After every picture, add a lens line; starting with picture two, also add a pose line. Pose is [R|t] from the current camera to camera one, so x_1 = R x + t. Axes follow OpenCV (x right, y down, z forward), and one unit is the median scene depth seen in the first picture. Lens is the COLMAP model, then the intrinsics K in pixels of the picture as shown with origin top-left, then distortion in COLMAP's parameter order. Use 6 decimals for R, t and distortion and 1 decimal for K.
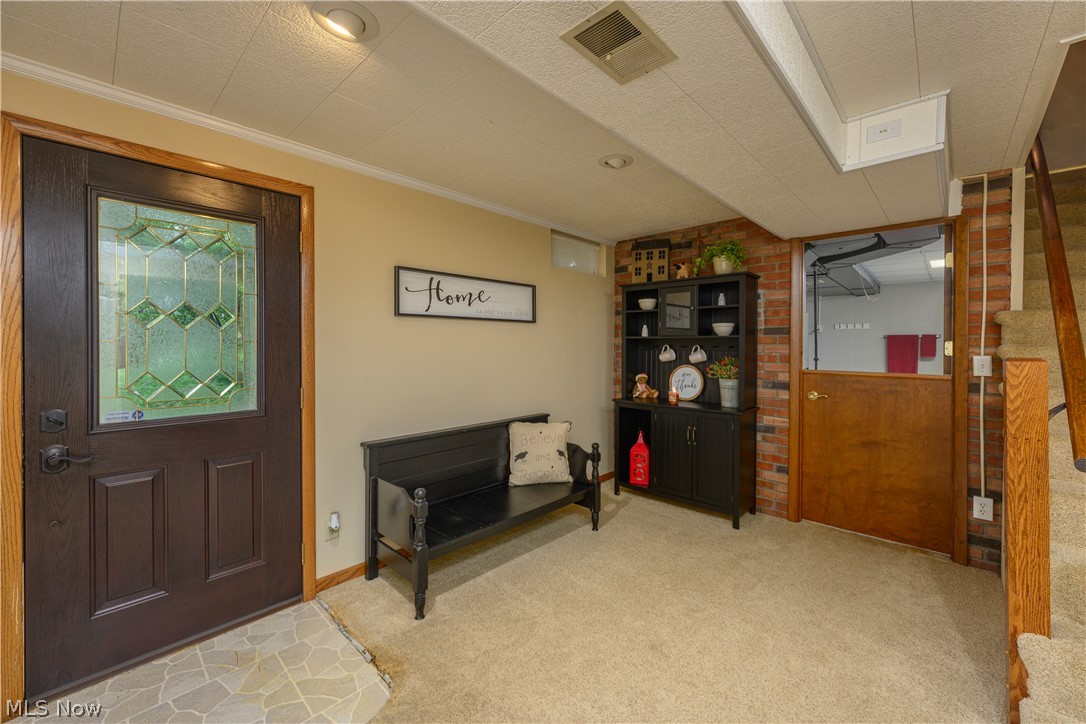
lens RADIAL K [[436.5, 0, 537.0], [0, 436.5, 356.3], [0, 0, 1]] dist [-0.000790, -0.000145]
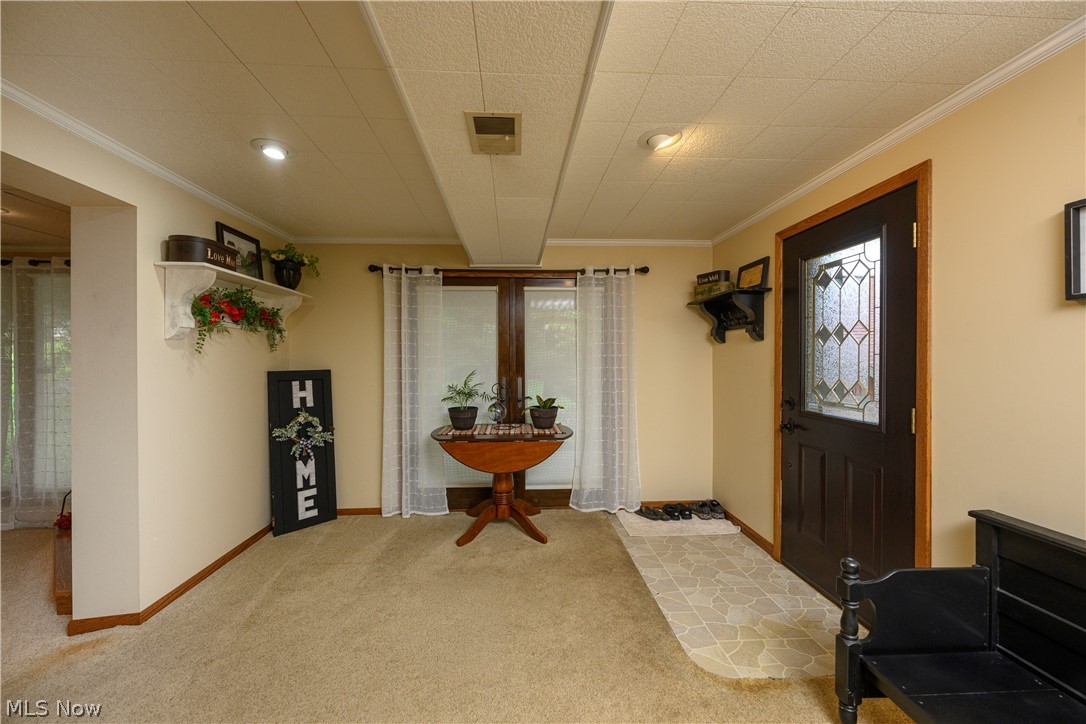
lens RADIAL K [[444.6, 0, 538.6], [0, 444.6, 358.7], [0, 0, 1]] dist [0.013023, 0.000033]
pose [[-0.671492, 0.006108, -0.740987, 0.627867], [-0.008253, 0.999842, 0.015720, -0.033121], [0.740966, 0.016671, -0.671336, 1.106251]]
